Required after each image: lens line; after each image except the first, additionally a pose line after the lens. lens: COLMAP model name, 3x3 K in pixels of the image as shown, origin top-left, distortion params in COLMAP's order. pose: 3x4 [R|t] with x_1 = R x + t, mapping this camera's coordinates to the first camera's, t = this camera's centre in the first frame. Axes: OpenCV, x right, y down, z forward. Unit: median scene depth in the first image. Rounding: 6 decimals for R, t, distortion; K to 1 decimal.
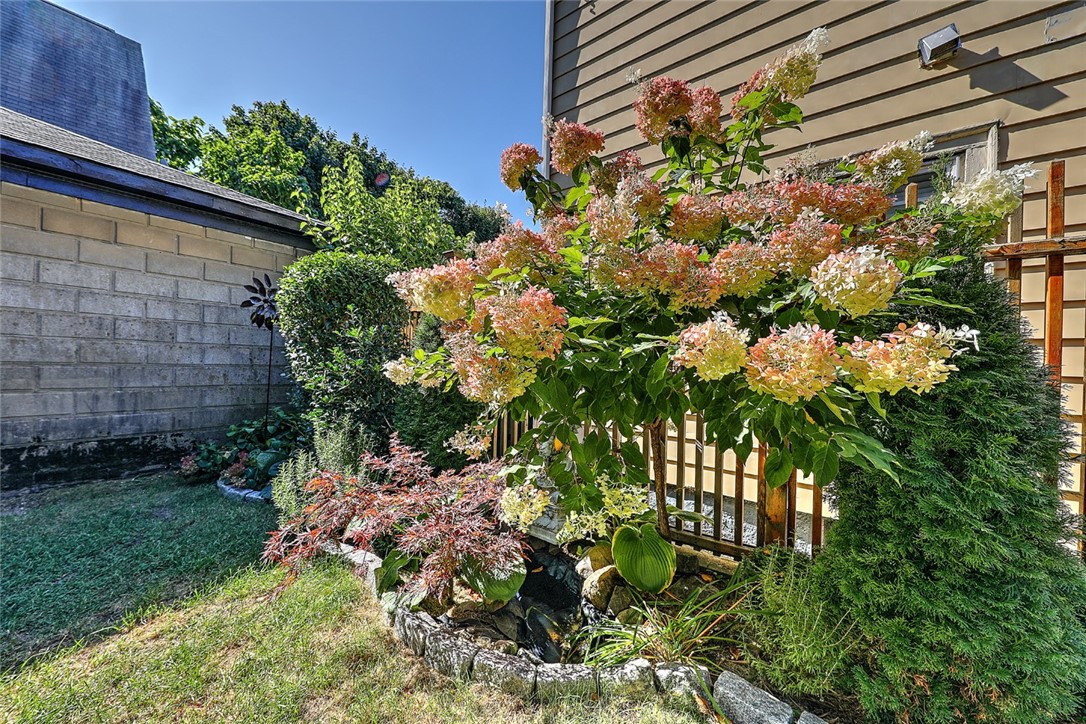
lens RADIAL K [[390.0, 0, 545.3], [0, 390.0, 363.9], [0, 0, 1]] dist [-0.008089, 0.000152]
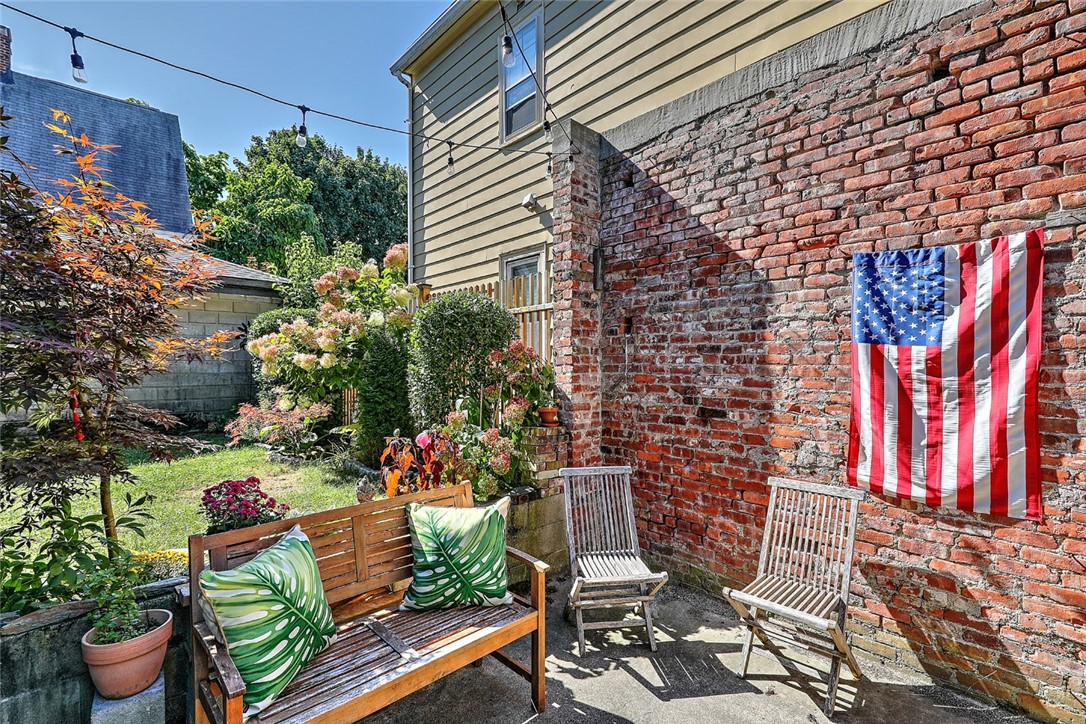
lens RADIAL K [[487.7, 0, 543.3], [0, 487.7, 364.1], [0, 0, 1]] dist [0.009550, -0.003452]
pose [[0.984900, -0.031521, -0.170231, 0.251340], [0.029510, 0.999462, -0.014328, 0.010116], [0.170591, 0.009089, 0.985300, -0.248962]]
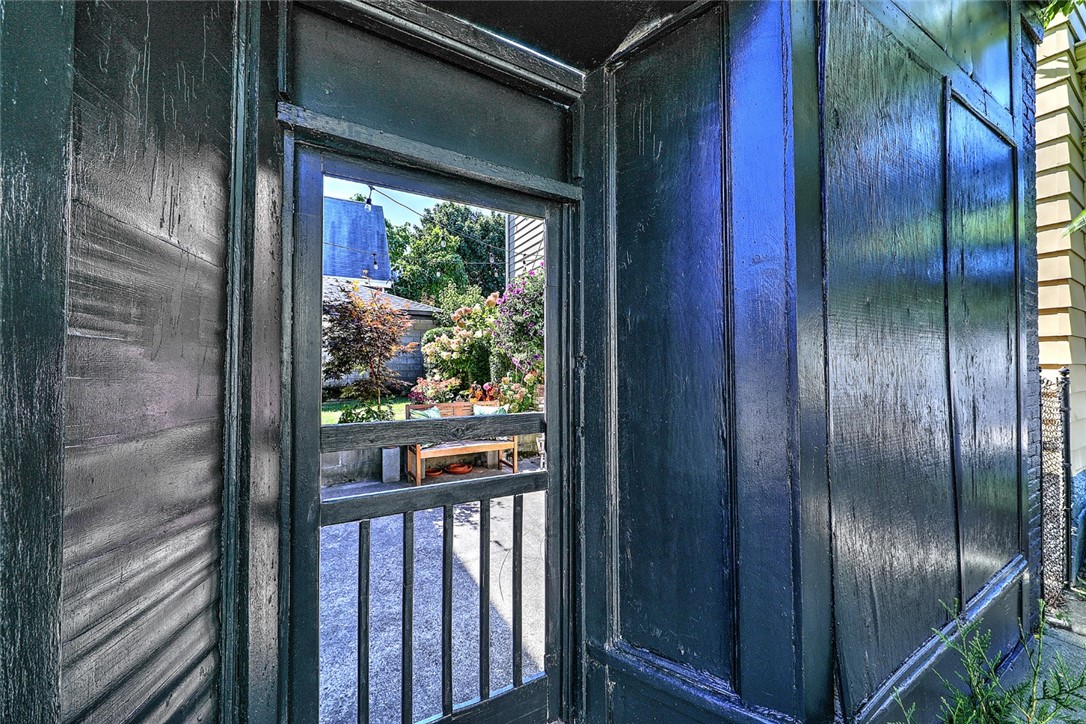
lens RADIAL K [[403.3, 0, 545.1], [0, 403.3, 362.4], [0, 0, 1]] dist [-0.000058, 0.000004]
pose [[0.913581, -0.032564, -0.405350, 0.388420], [0.026047, 0.999428, -0.021586, 0.023719], [0.405821, 0.009163, 0.913907, -0.406149]]
